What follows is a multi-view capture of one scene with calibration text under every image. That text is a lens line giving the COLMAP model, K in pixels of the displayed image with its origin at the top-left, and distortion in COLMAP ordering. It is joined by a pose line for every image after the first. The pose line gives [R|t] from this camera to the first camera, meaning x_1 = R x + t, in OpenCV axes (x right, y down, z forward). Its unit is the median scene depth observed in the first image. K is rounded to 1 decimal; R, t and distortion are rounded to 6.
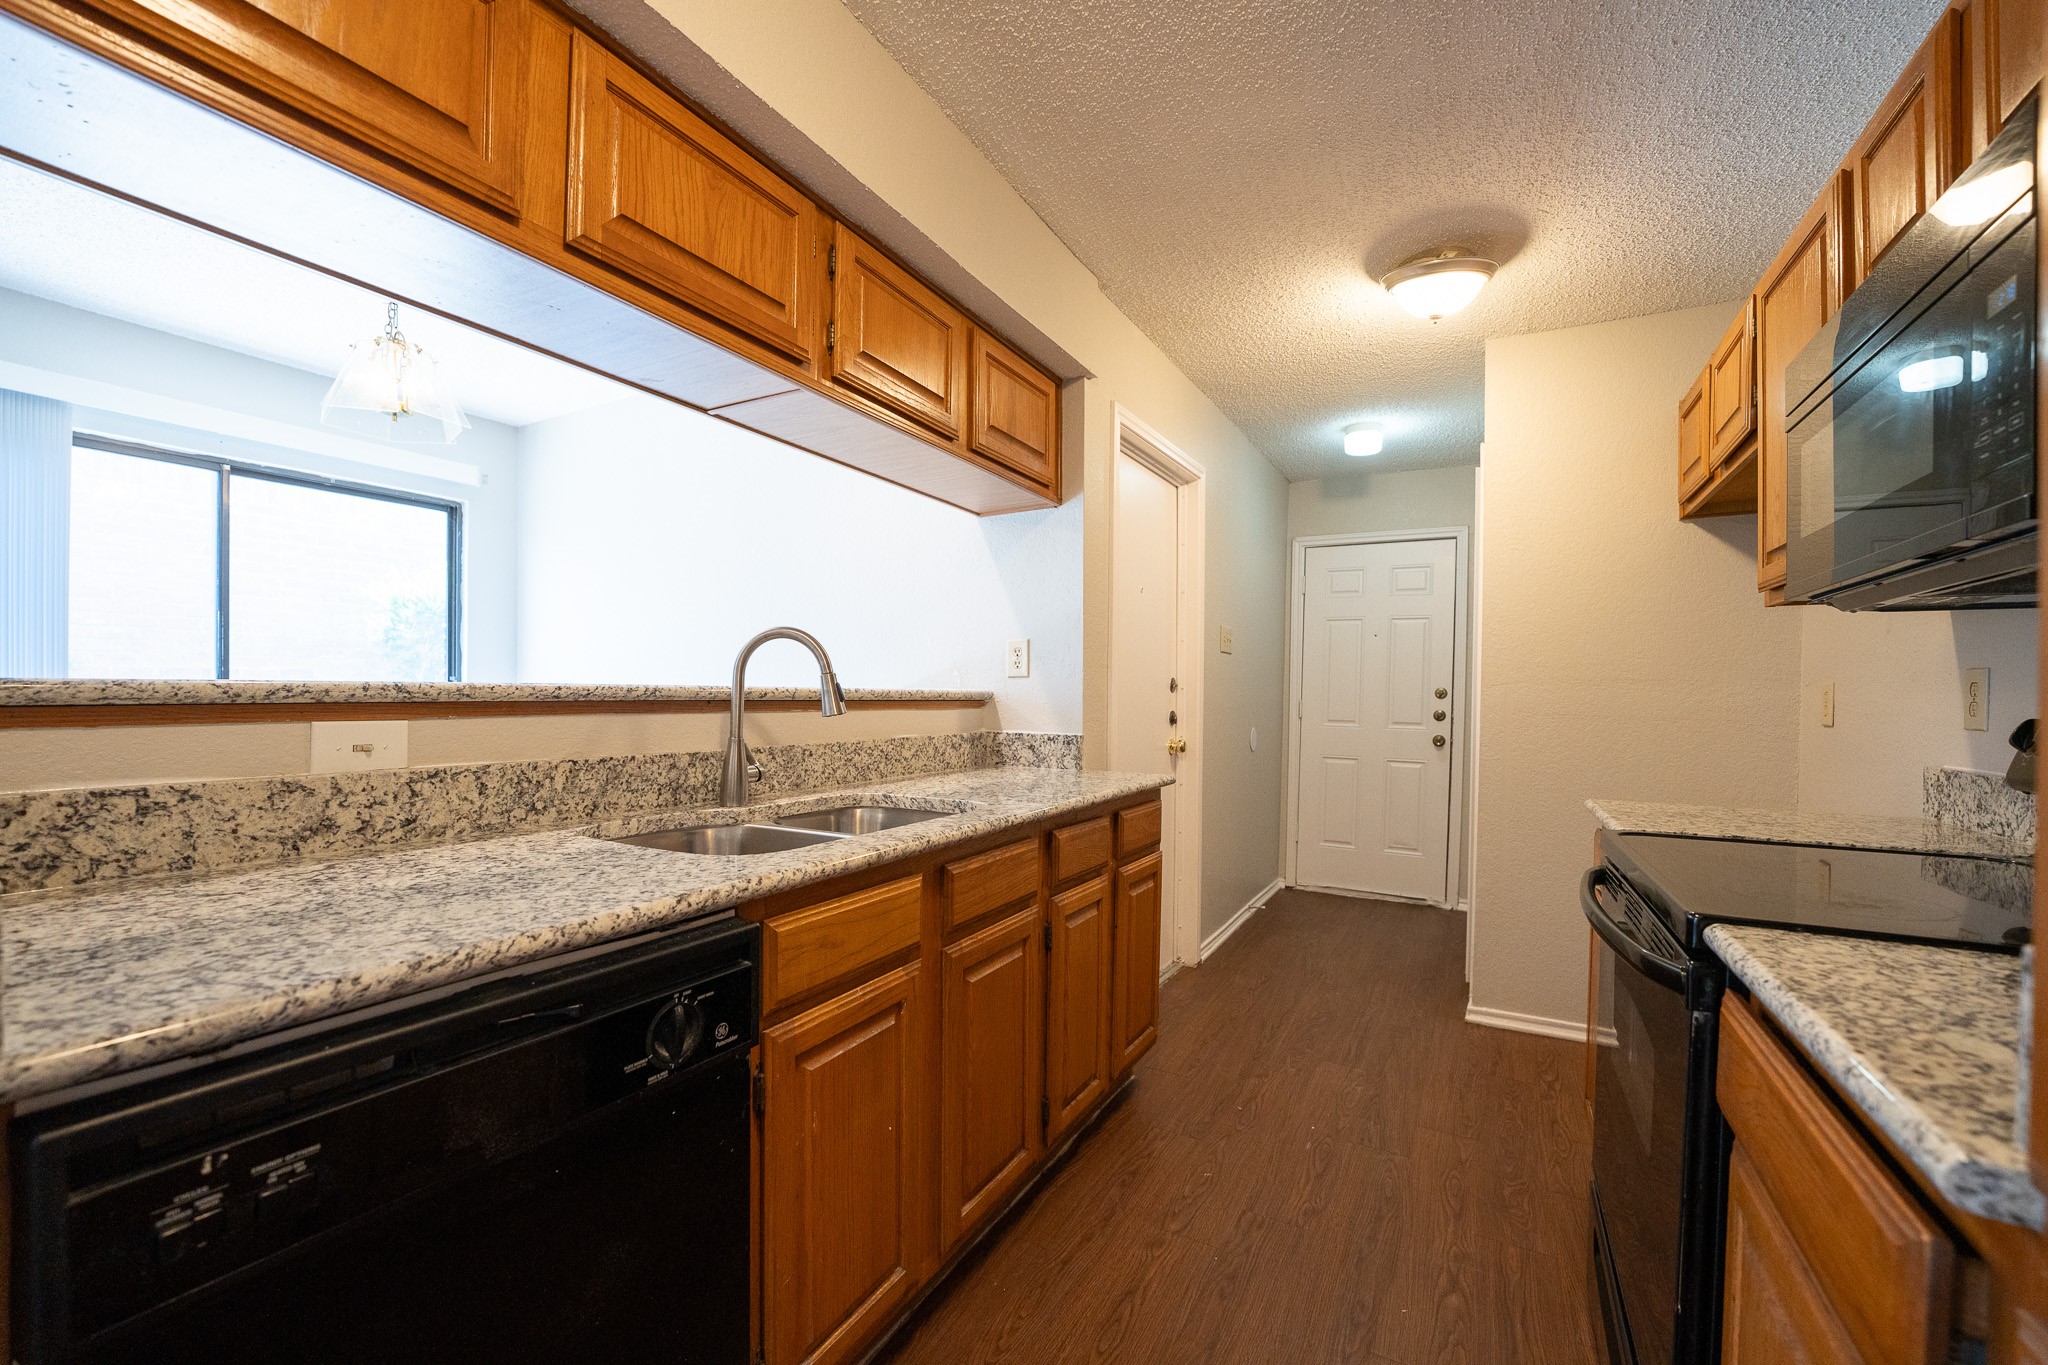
lens RADIAL K [[818.9, 0, 1016.7], [0, 818.9, 701.8], [0, 0, 1]] dist [-0.029589, 0.004055]
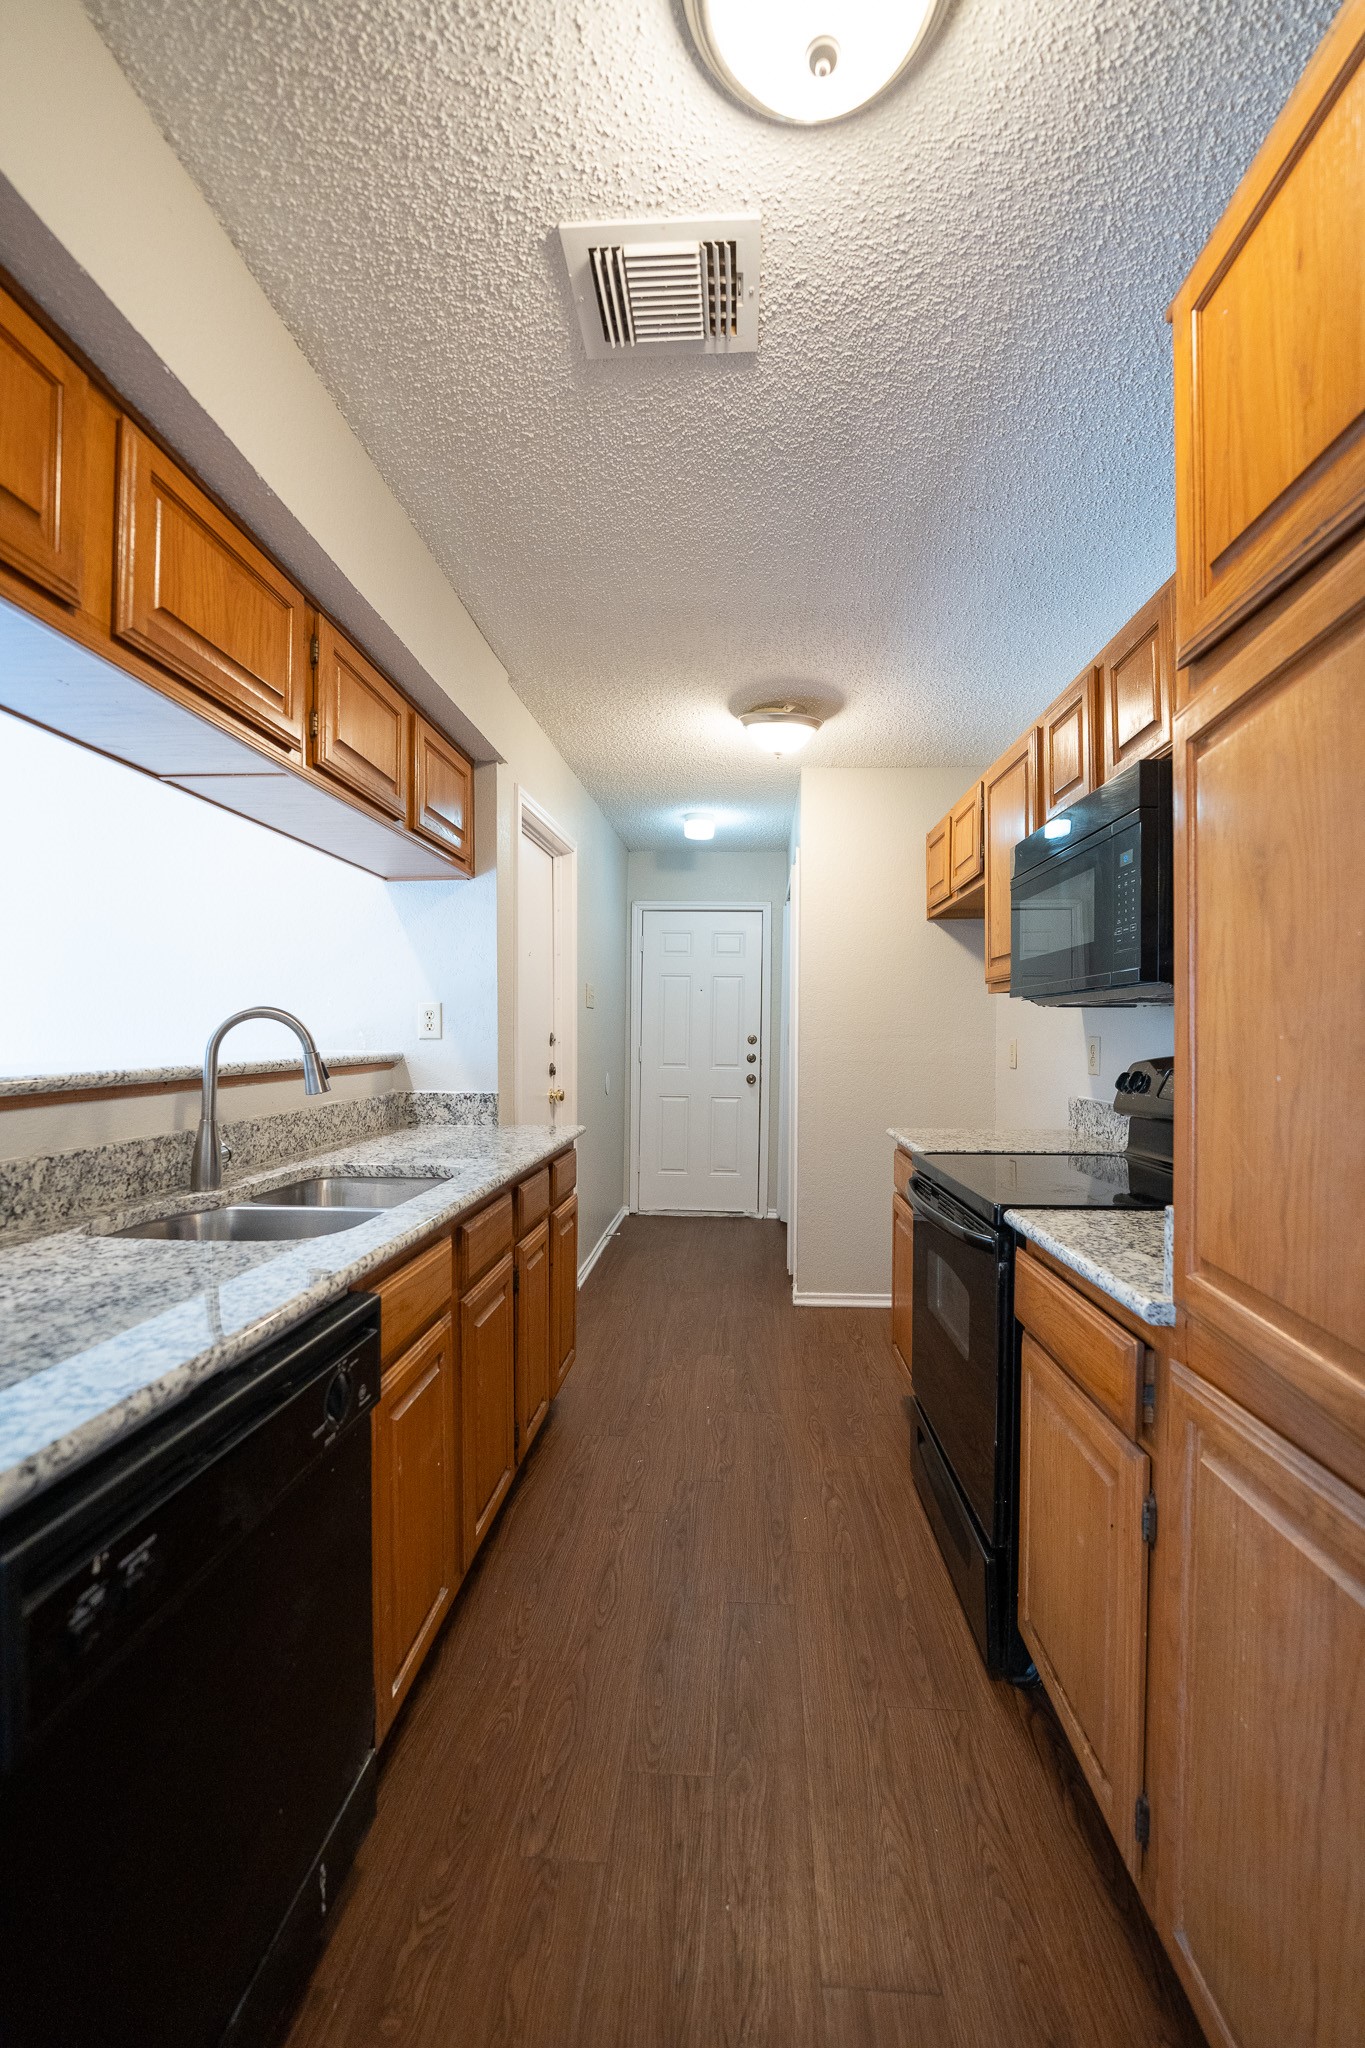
lens RADIAL K [[818.9, 0, 694.6], [0, 818.9, 1034.9], [0, 0, 1]] dist [-0.029589, 0.004055]
pose [[0.895726, -0.009486, 0.444506, -0.251674], [0.010229, 0.999947, 0.000728, -0.051631], [-0.444489, 0.003895, 0.895776, -0.128392]]
